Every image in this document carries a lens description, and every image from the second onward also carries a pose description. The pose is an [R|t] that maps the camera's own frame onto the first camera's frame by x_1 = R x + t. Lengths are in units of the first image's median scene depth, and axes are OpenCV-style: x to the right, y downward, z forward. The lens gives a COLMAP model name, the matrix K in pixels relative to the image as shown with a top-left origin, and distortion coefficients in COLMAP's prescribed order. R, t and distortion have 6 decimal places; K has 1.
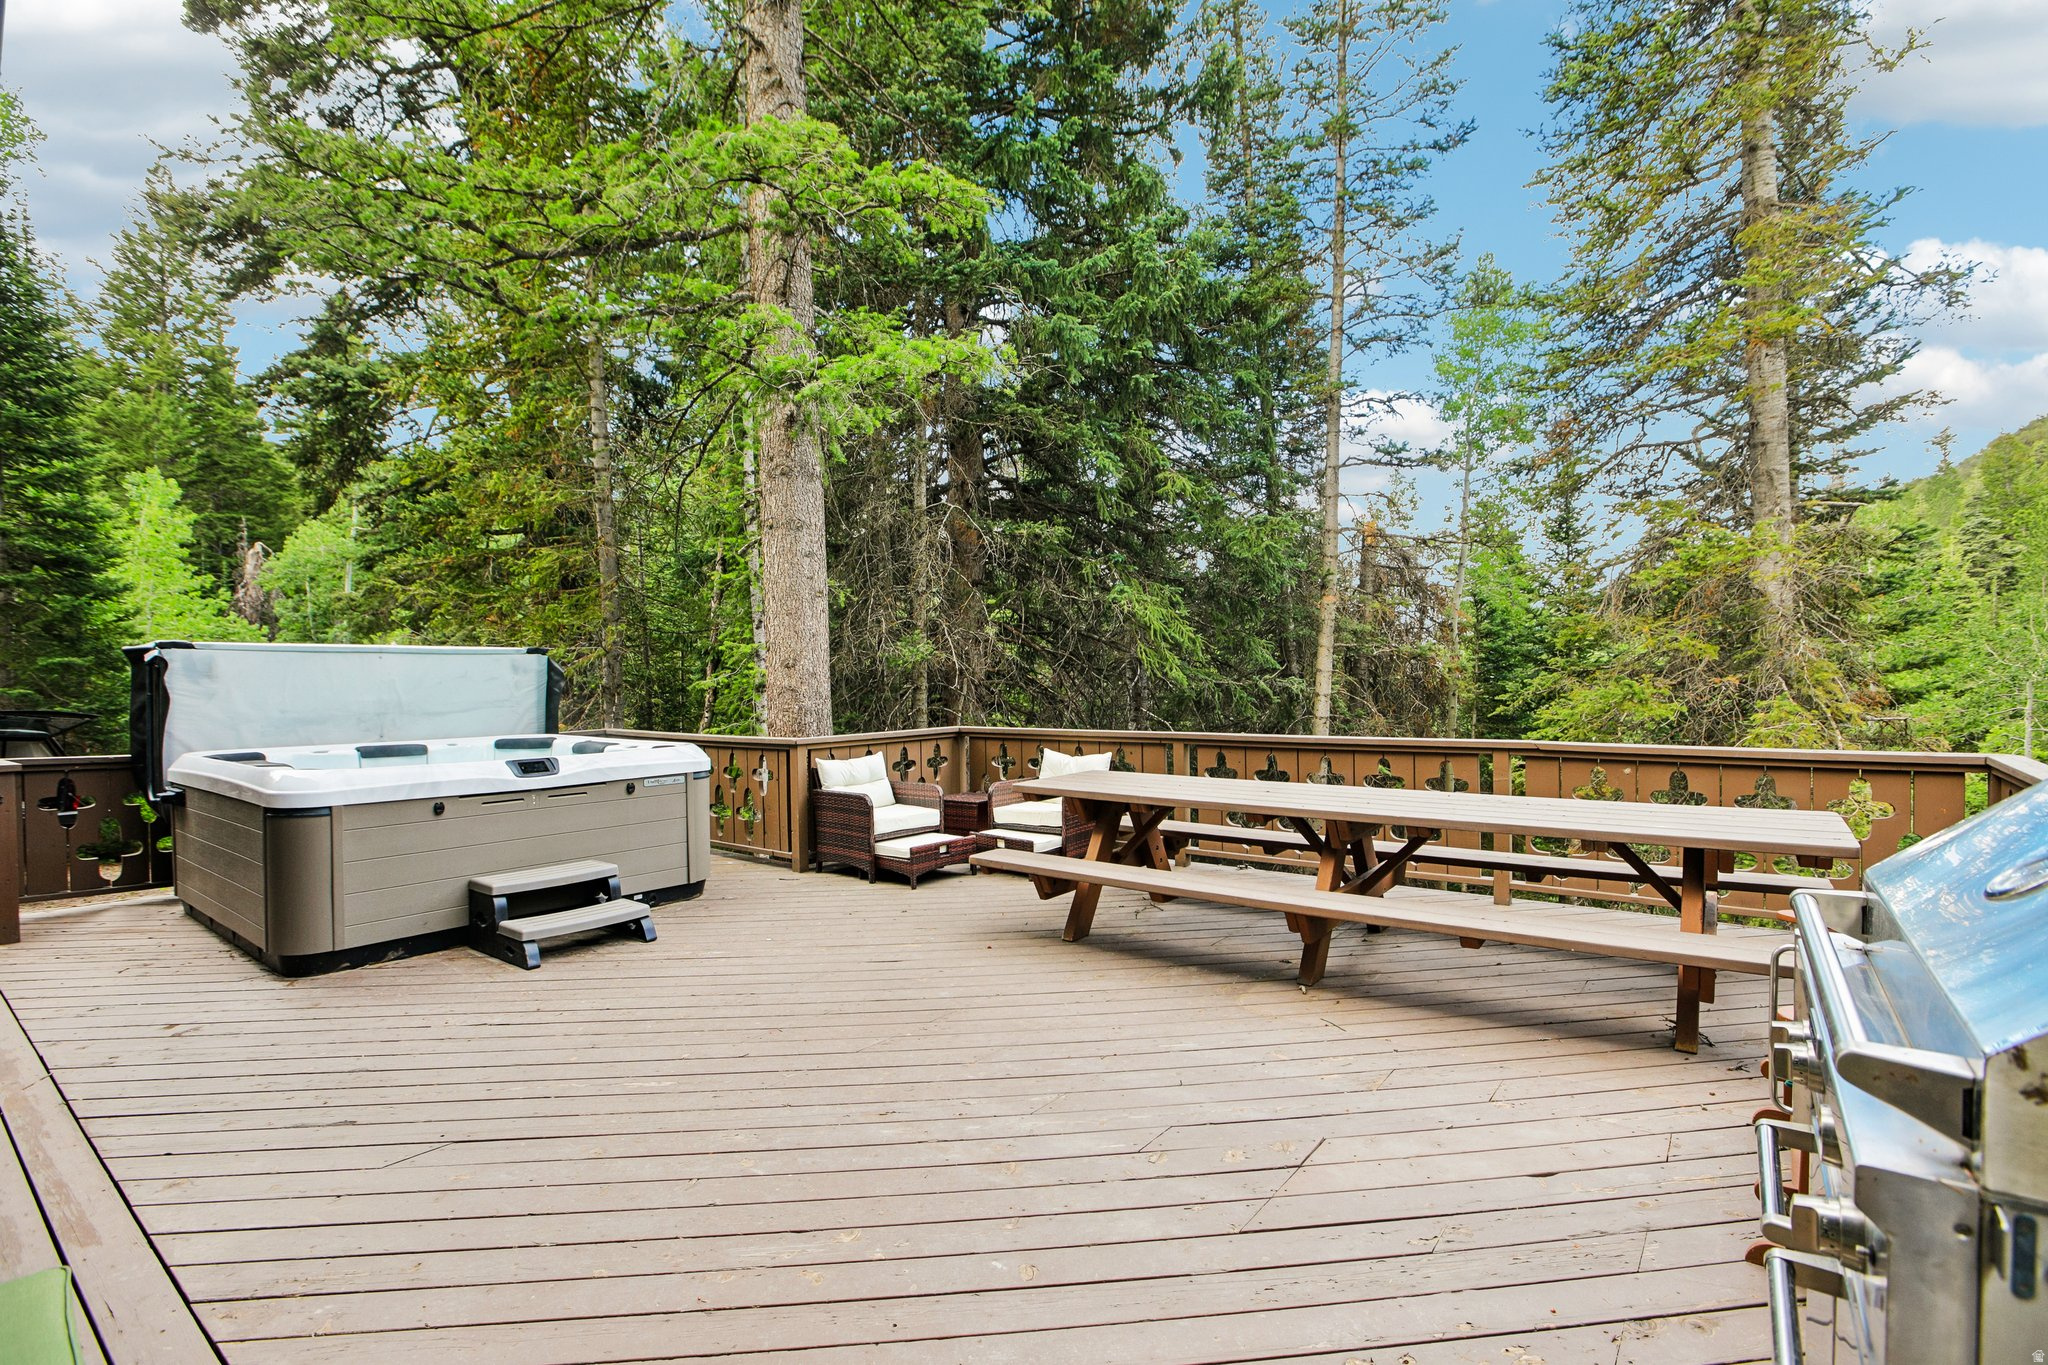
lens RADIAL K [[953.7, 0, 1024.0], [0, 953.7, 682.5], [0, 0, 1]] dist [-0.056690, 0.018237]
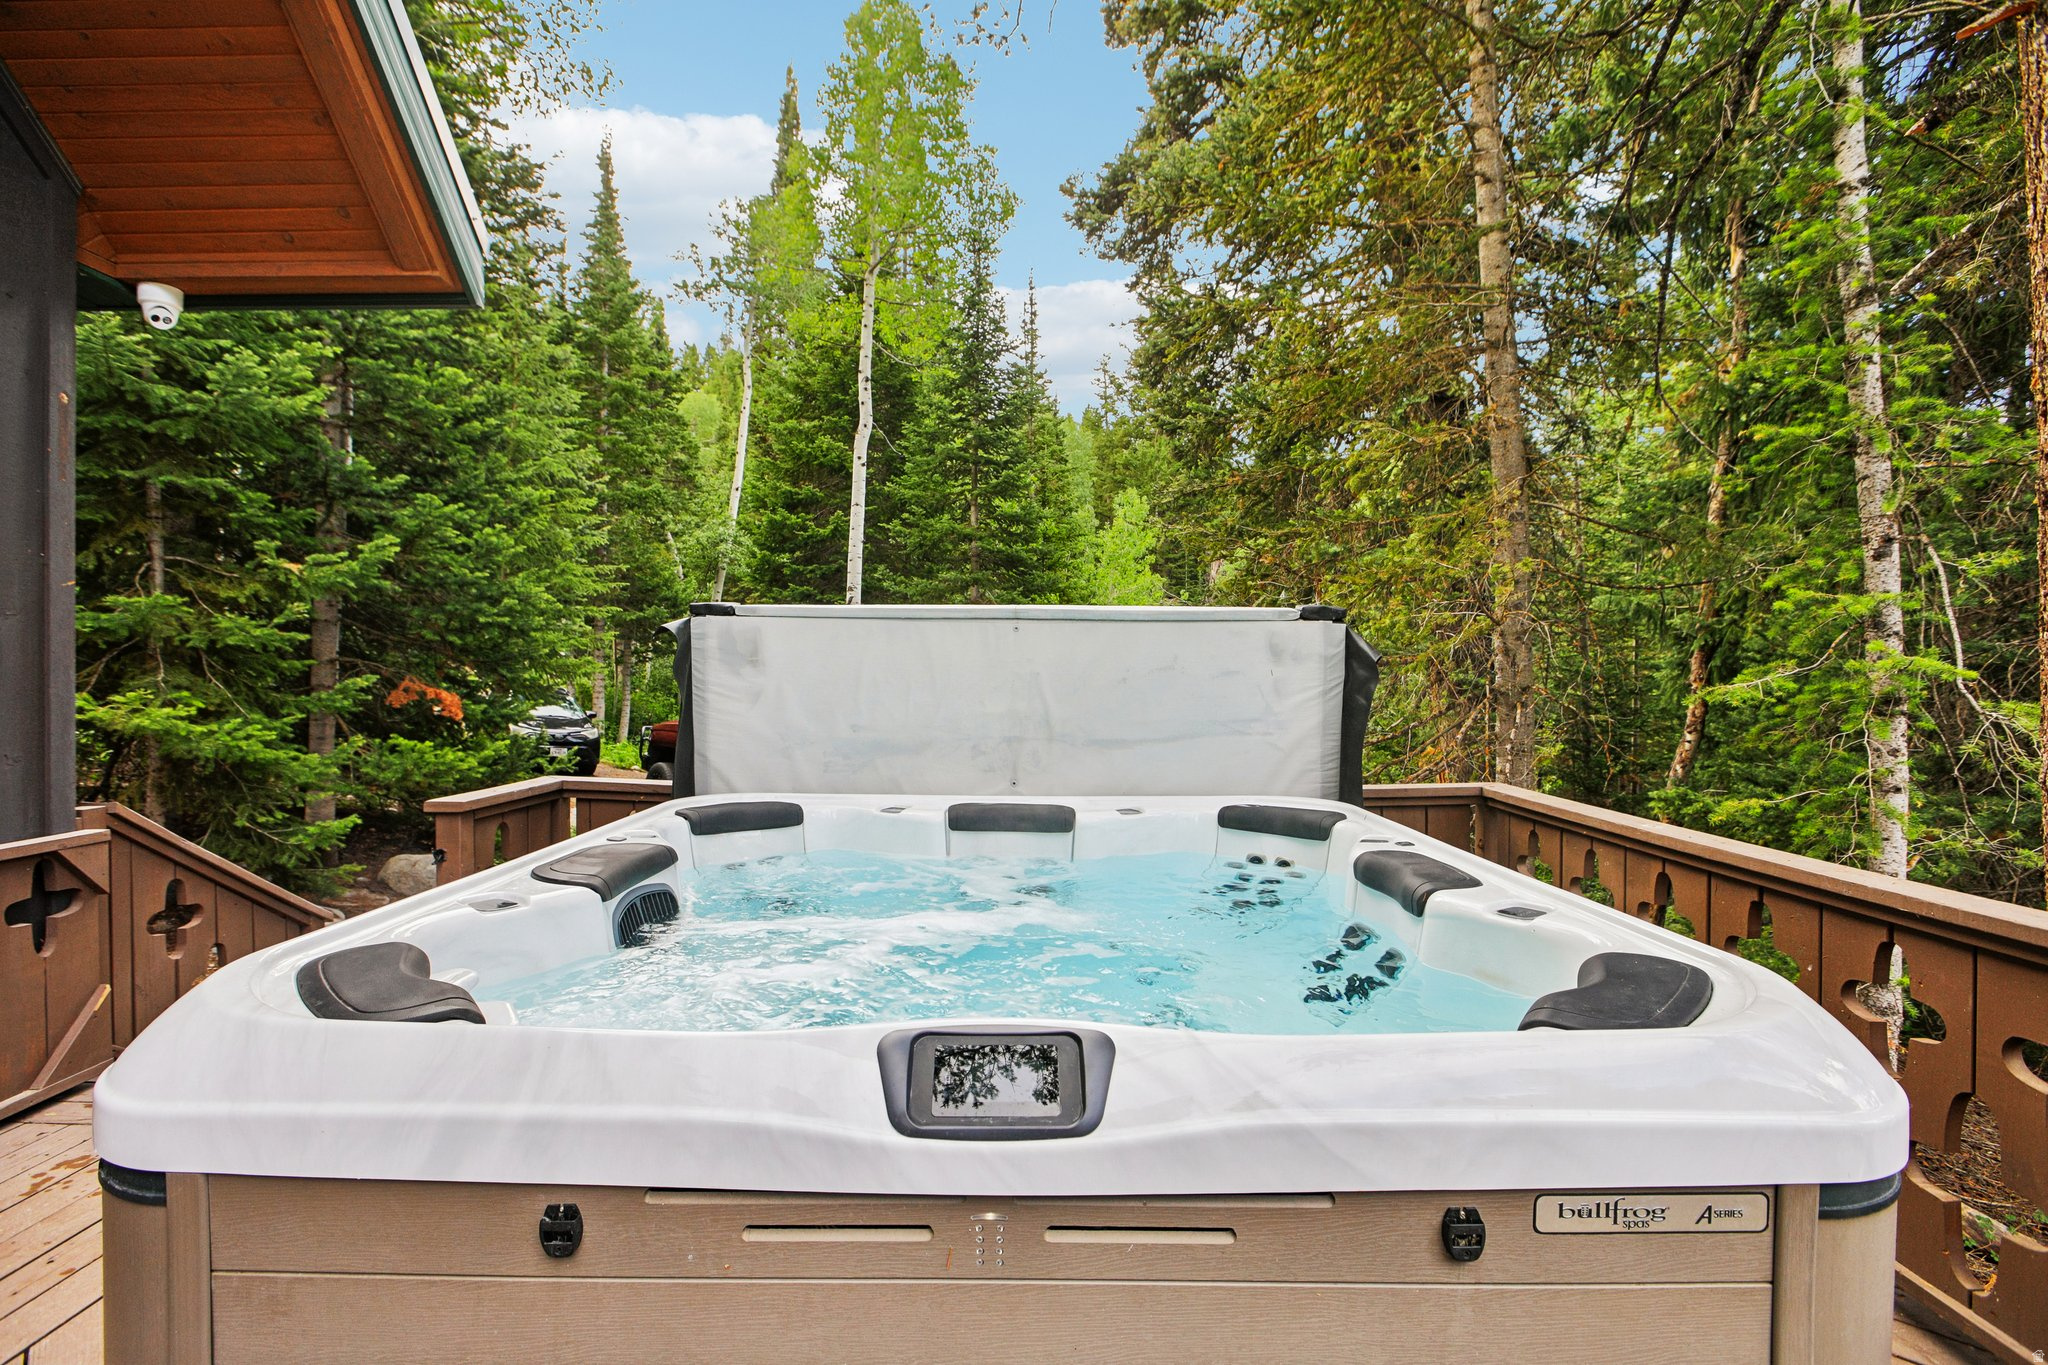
lens RADIAL K [[953.7, 0, 1024.0], [0, 953.7, 682.5], [0, 0, 1]] dist [-0.056690, 0.018237]
pose [[0.605059, 0.021104, -0.795901, -0.214721], [-0.017021, 0.999763, 0.013570, -0.003538], [0.795999, 0.005336, 0.605274, 0.542712]]
